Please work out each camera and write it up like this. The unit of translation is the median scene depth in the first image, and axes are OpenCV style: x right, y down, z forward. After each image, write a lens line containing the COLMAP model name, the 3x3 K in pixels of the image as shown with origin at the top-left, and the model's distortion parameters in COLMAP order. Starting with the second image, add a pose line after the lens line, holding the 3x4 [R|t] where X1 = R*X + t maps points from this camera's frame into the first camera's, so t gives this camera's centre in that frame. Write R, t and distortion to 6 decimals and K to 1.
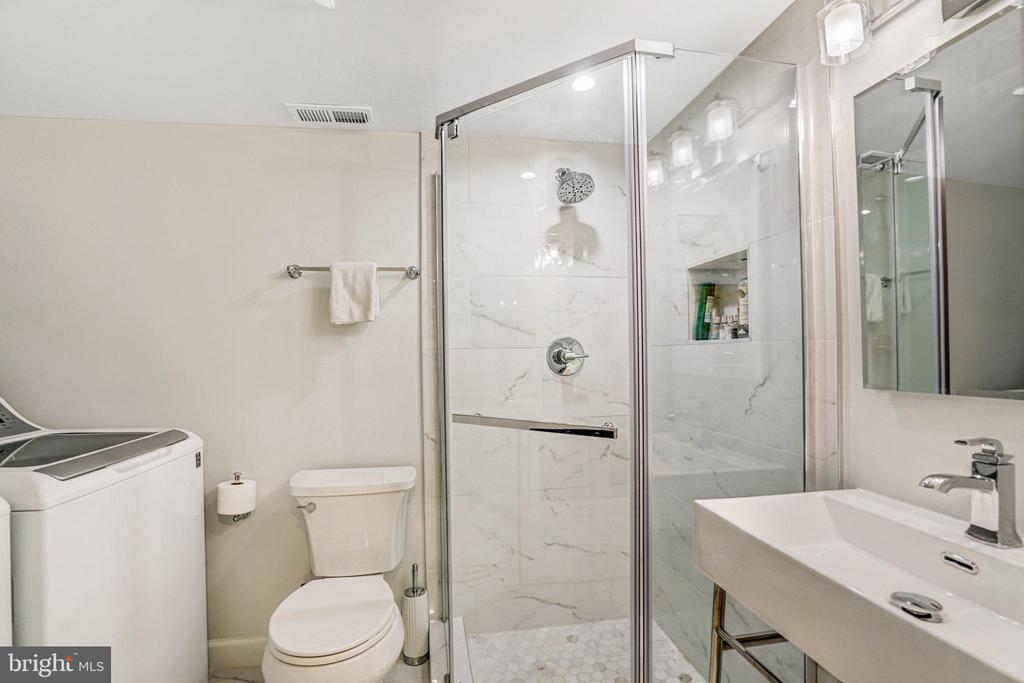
lens RADIAL K [[472.5, 0, 506.1], [0, 472.5, 349.3], [0, 0, 1]] dist [-0.060863, 0.024436]
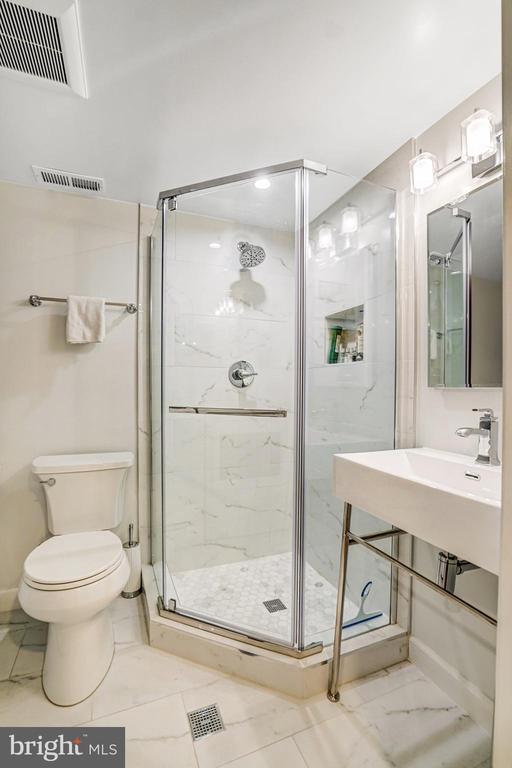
lens RADIAL K [[354.4, 0, 263.3], [0, 354.4, 391.5], [0, 0, 1]] dist [-0.060863, 0.024436]
pose [[0.972753, 0.015323, 0.231337, -0.066824], [-0.020338, 0.999607, 0.019312, 0.052089], [-0.230951, -0.023491, 0.972682, -0.070084]]
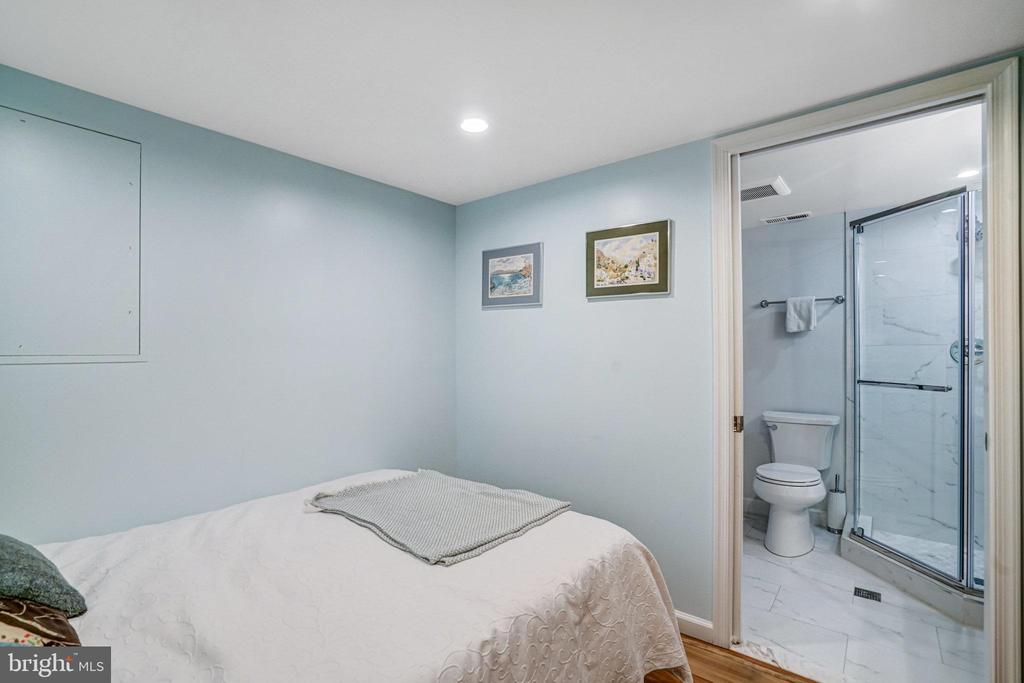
lens RADIAL K [[457.6, 0, 512.4], [0, 457.6, 353.7], [0, 0, 1]] dist [-0.027866, 0.000148]
pose [[0.653119, 0.012311, -0.757155, 0.276506], [-0.000790, 0.999878, 0.015575, 0.003509], [0.757255, -0.009574, 0.653049, -0.995683]]
